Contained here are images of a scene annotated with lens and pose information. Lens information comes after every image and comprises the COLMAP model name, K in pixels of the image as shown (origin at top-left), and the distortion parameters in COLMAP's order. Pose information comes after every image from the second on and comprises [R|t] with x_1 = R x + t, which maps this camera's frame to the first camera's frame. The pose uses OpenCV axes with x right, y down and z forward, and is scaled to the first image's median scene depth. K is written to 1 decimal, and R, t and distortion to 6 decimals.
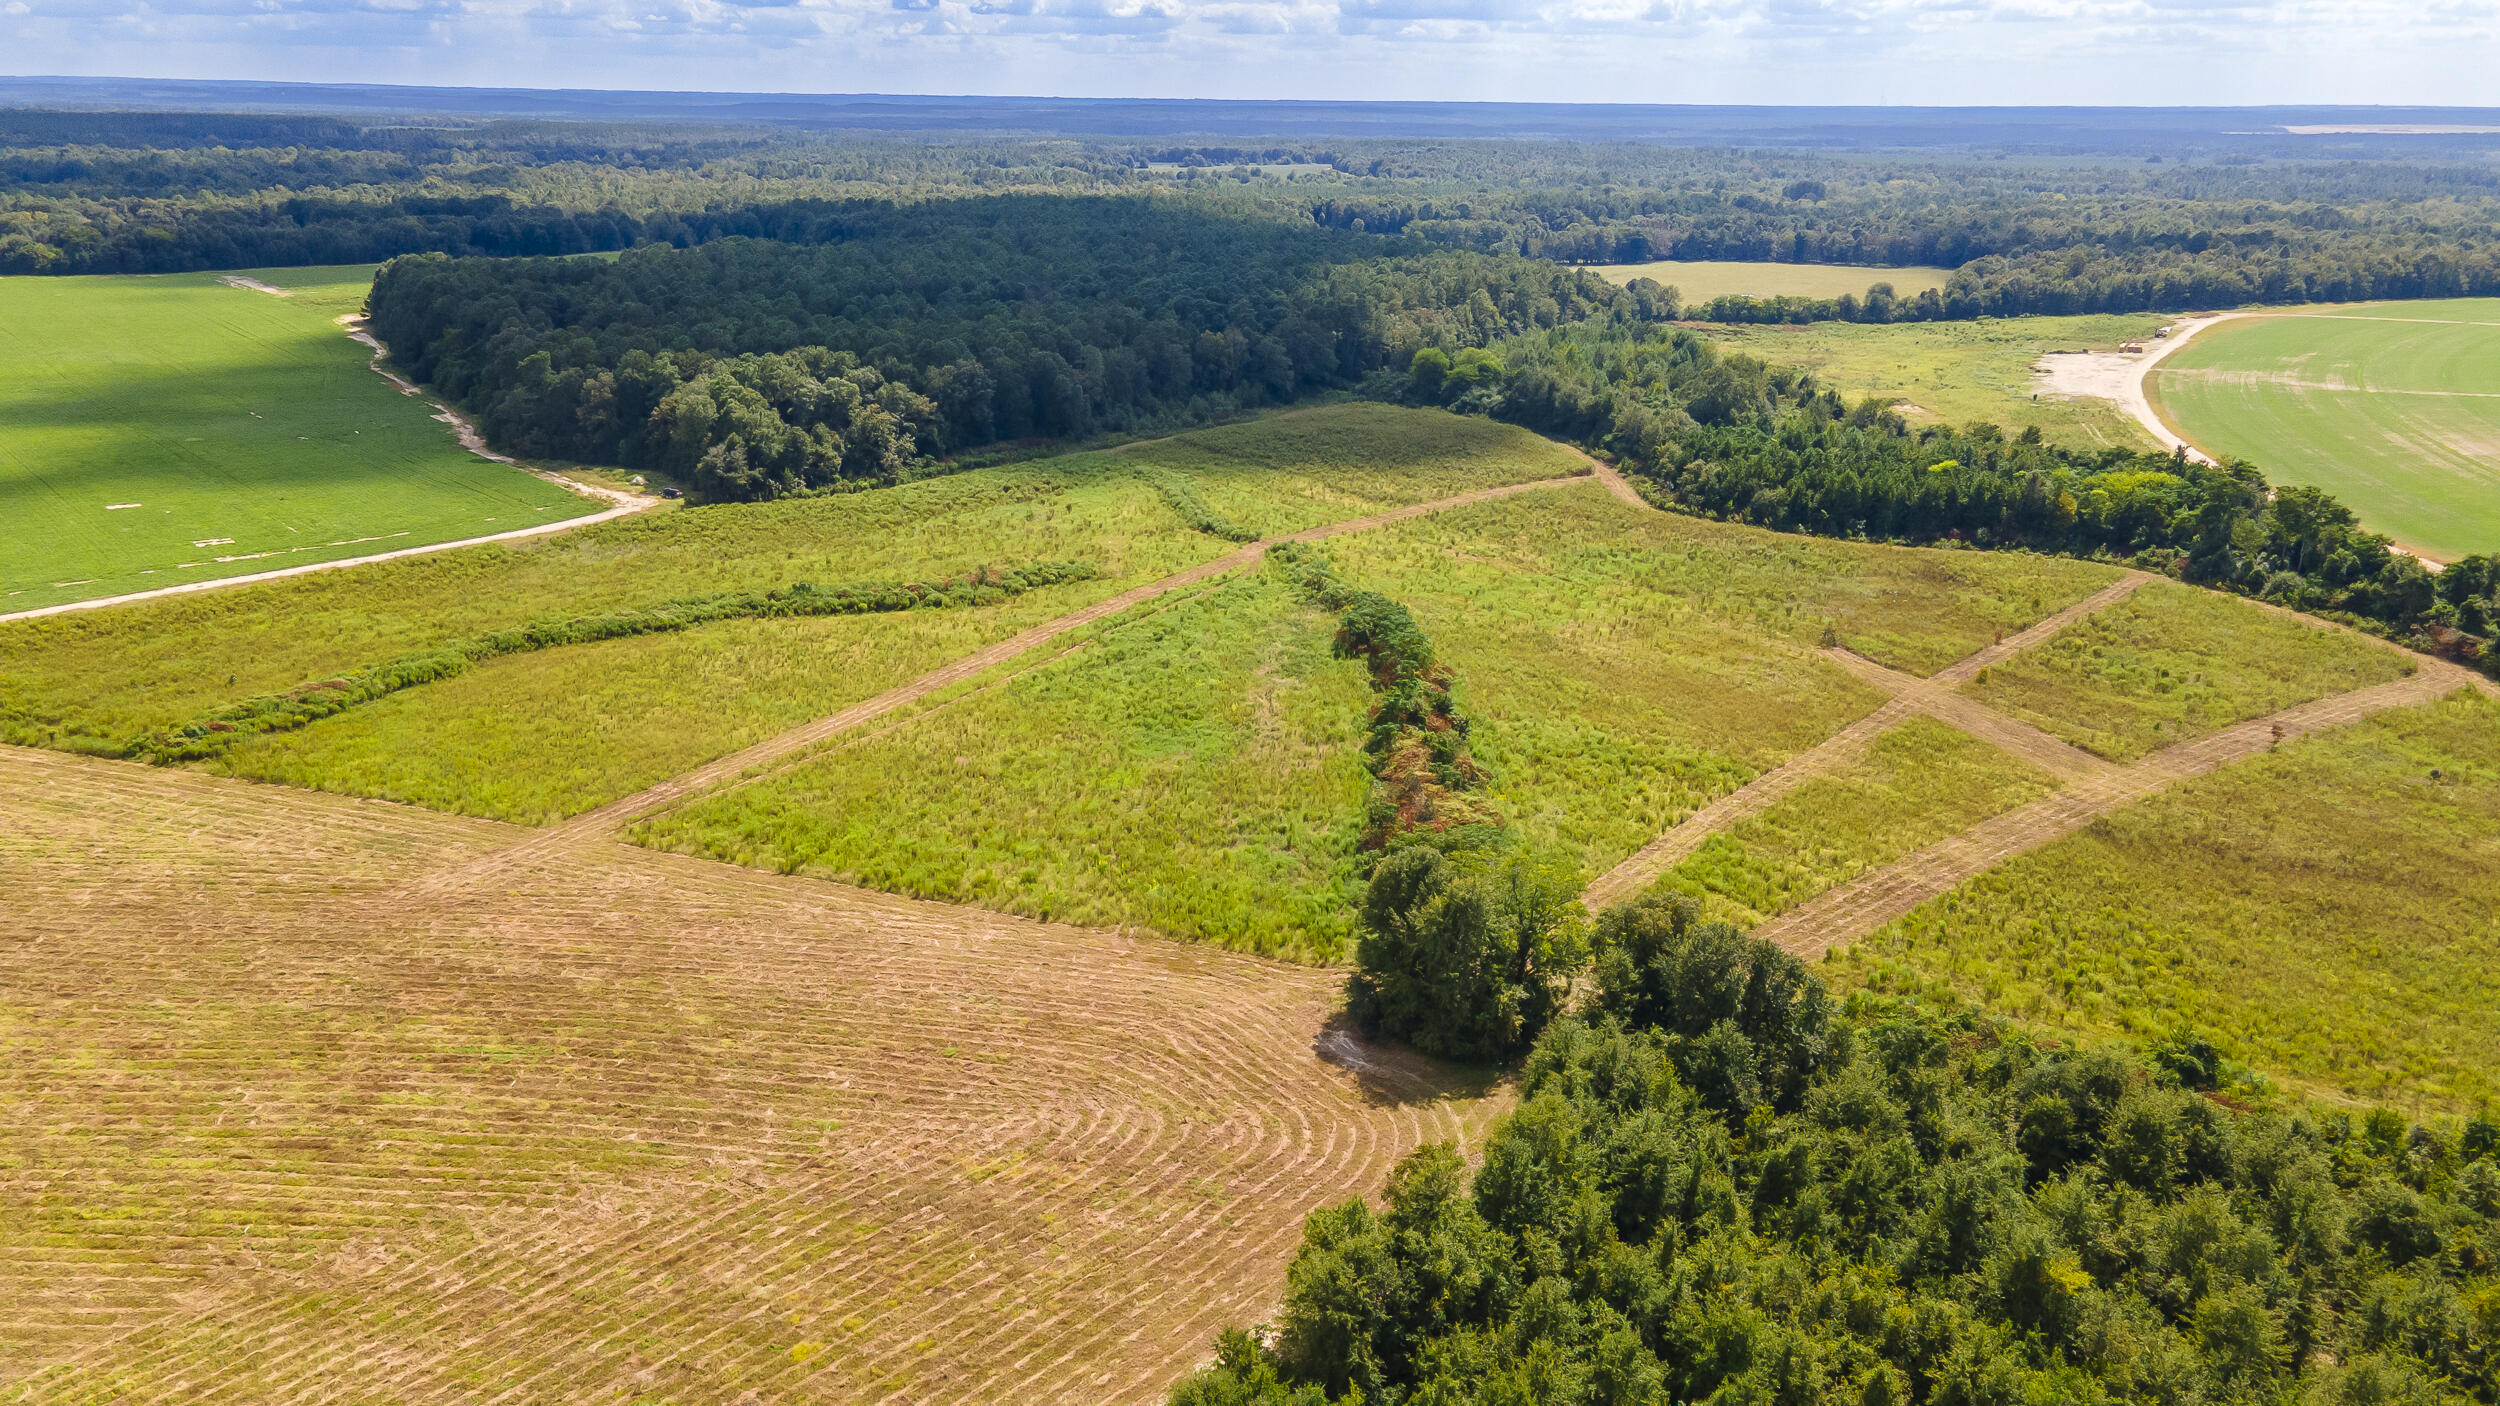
lens RADIAL K [[1767.7, 0, 1257.0], [0, 1767.7, 705.5], [0, 0, 1]] dist [0.021090, -0.010671]
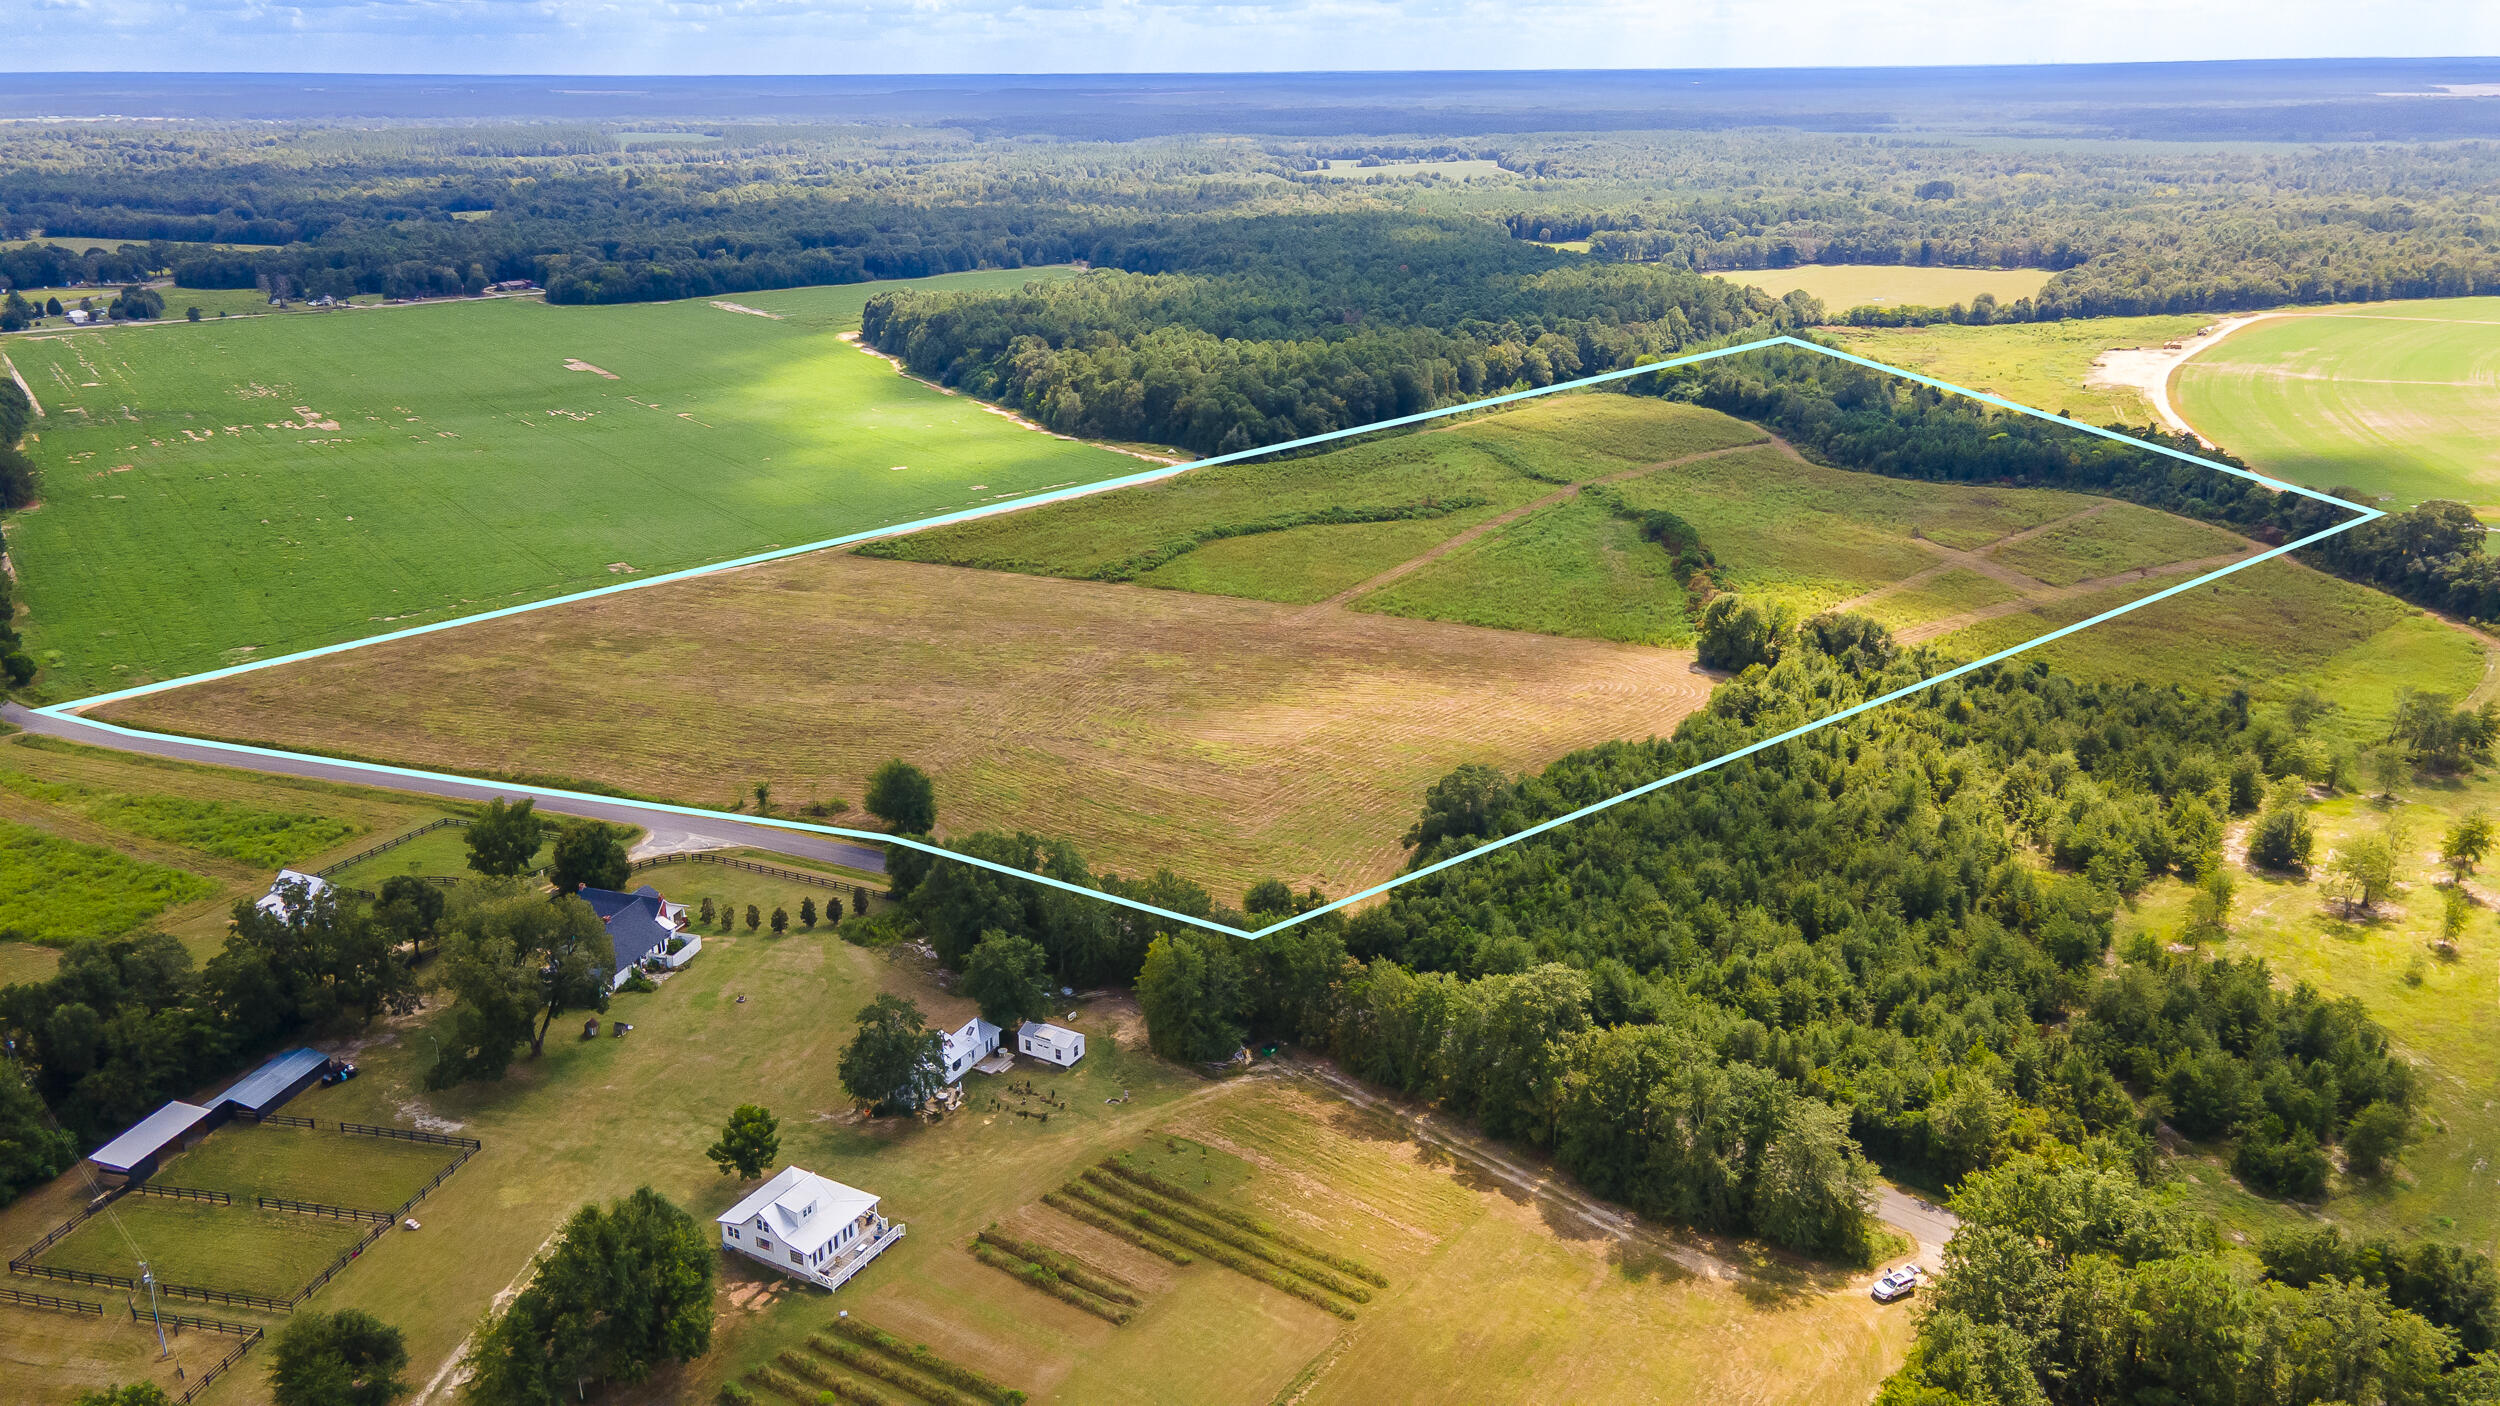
lens RADIAL K [[1767.7, 0, 1243.5], [0, 1767.7, 706.2], [0, 0, 1]] dist [0.021090, -0.010671]
pose [[0.997133, 0.005534, -0.075467, -0.098679], [-0.004337, 0.999862, 0.016009, 0.049830], [0.075546, -0.015636, 0.997020, -0.378943]]
